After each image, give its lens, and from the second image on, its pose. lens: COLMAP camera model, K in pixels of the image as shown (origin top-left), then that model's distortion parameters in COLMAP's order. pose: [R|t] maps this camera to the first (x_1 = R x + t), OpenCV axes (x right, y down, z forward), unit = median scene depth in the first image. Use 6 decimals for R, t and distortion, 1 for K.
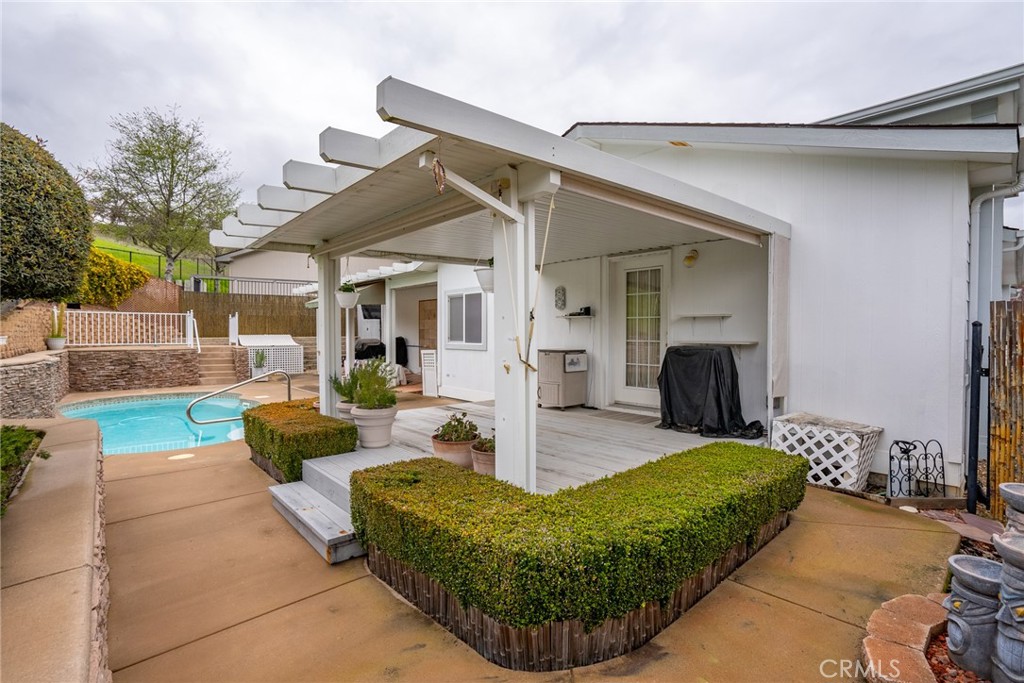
lens RADIAL K [[471.9, 0, 509.8], [0, 471.9, 337.1], [0, 0, 1]] dist [-0.003398, -0.000082]
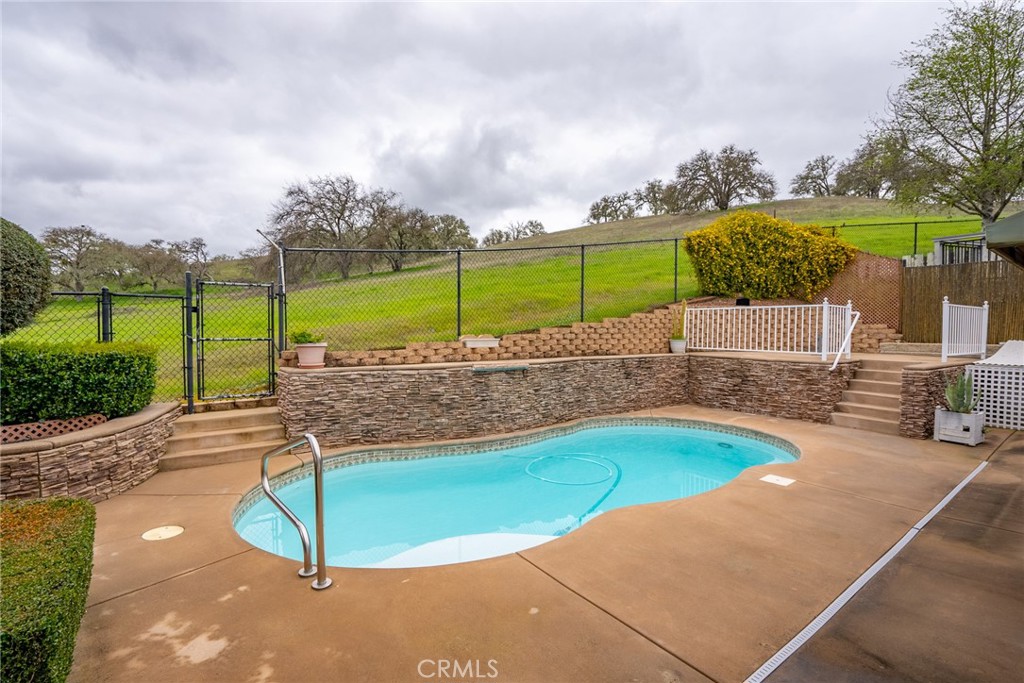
lens RADIAL K [[475.3, 0, 501.6], [0, 475.3, 340.8], [0, 0, 1]] dist [-0.047512, 0.017332]
pose [[-0.087881, 0.024249, -0.995836, -0.050325], [-0.013017, 0.999590, 0.025489, -0.012558], [0.996046, 0.015203, -0.087530, 0.671472]]
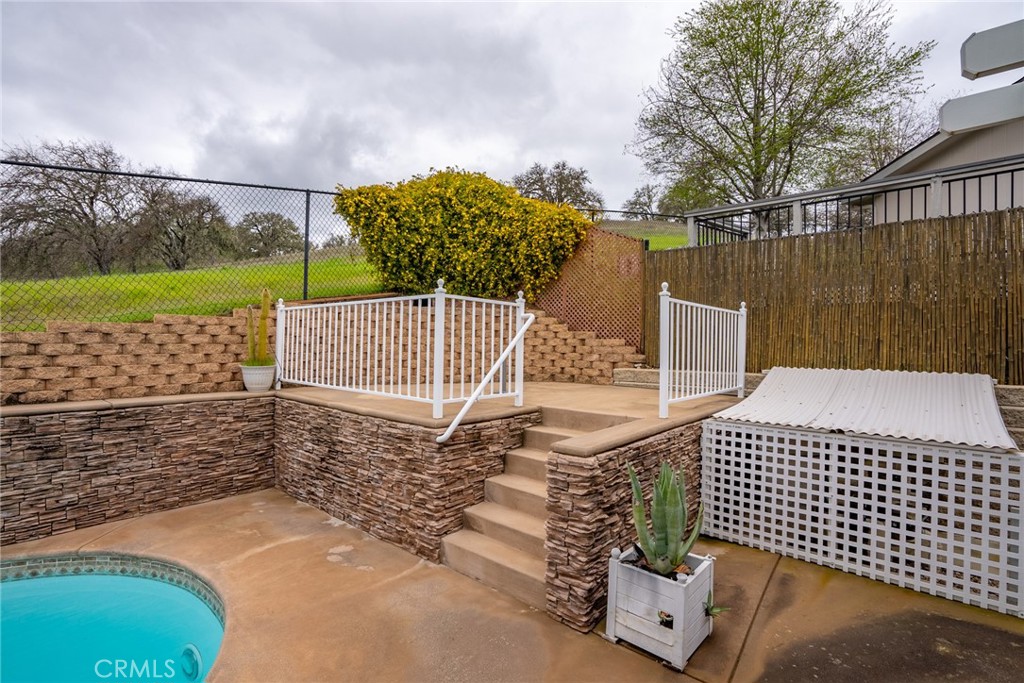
lens RADIAL K [[475.3, 0, 501.6], [0, 475.3, 340.8], [0, 0, 1]] dist [-0.047512, 0.017332]
pose [[0.195010, -0.003537, -0.980795, -0.416073], [-0.020551, 0.999759, -0.007692, -0.020668], [0.980586, 0.021656, 0.194891, 1.024918]]
